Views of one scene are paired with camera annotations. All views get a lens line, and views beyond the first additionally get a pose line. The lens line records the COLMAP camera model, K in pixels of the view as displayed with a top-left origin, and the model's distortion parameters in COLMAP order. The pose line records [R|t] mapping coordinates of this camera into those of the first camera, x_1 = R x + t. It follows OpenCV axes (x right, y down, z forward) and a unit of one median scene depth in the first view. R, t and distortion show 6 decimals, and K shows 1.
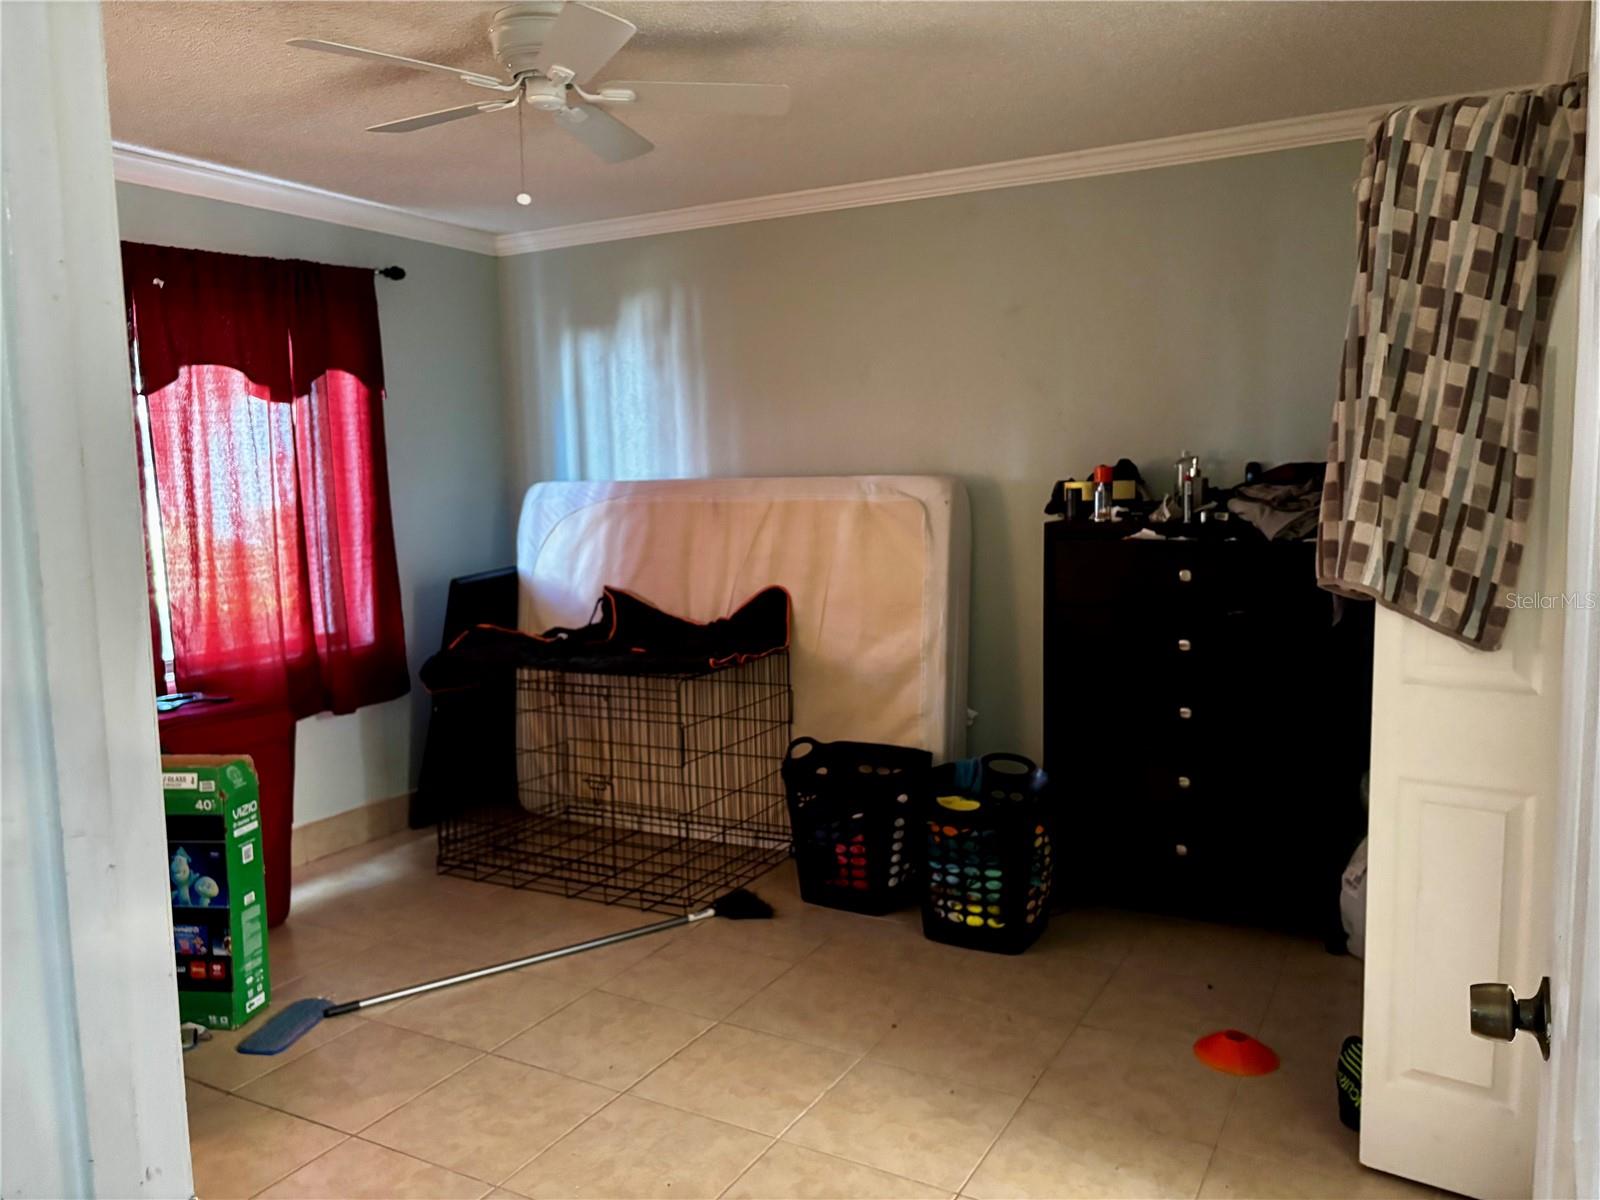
lens RADIAL K [[1225.9, 0, 800.0], [0, 1225.9, 600.0], [0, 0, 1]] dist [0.083098, -0.075997]
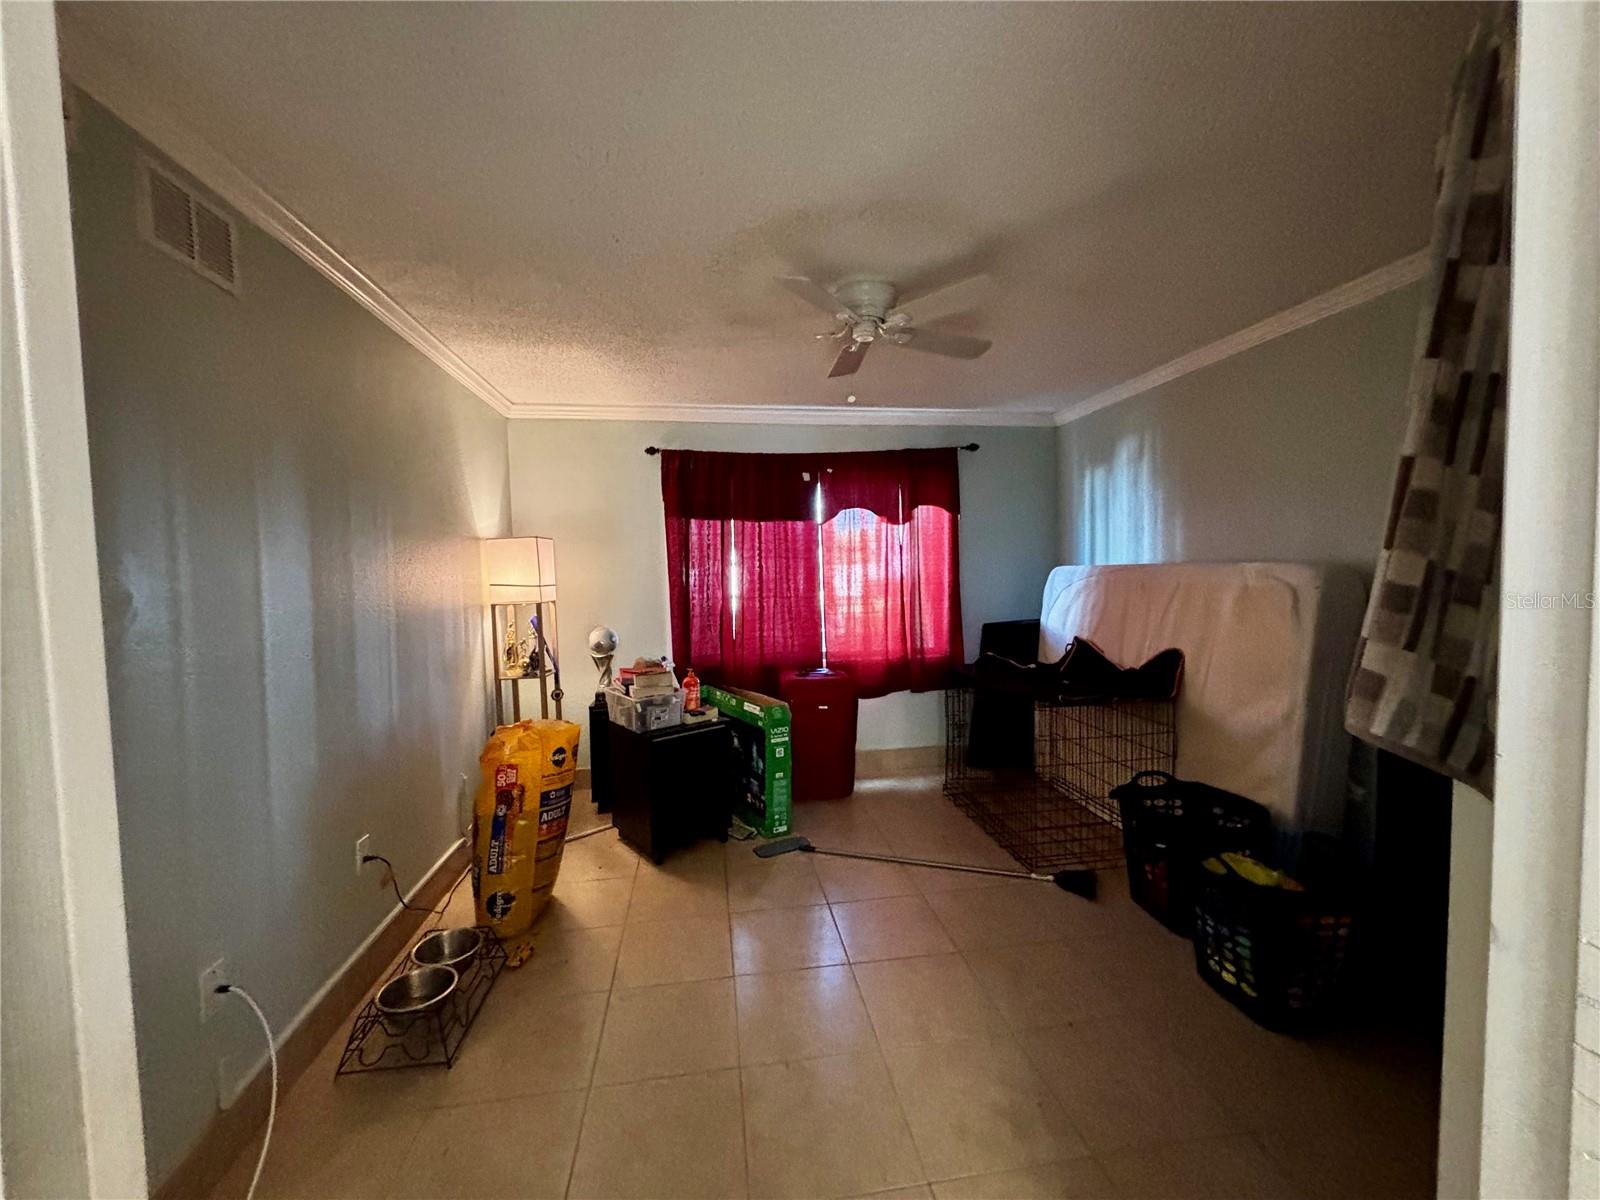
lens RADIAL K [[649.5, 0, 800.0], [0, 649.5, 600.0], [0, 0, 1]] dist [0.000397, 0.000055]
pose [[0.613026, 0.048654, -0.788563, 0.282855], [-0.082675, 0.996573, -0.002783, -0.028039], [0.785725, 0.066900, 0.614947, 0.281354]]
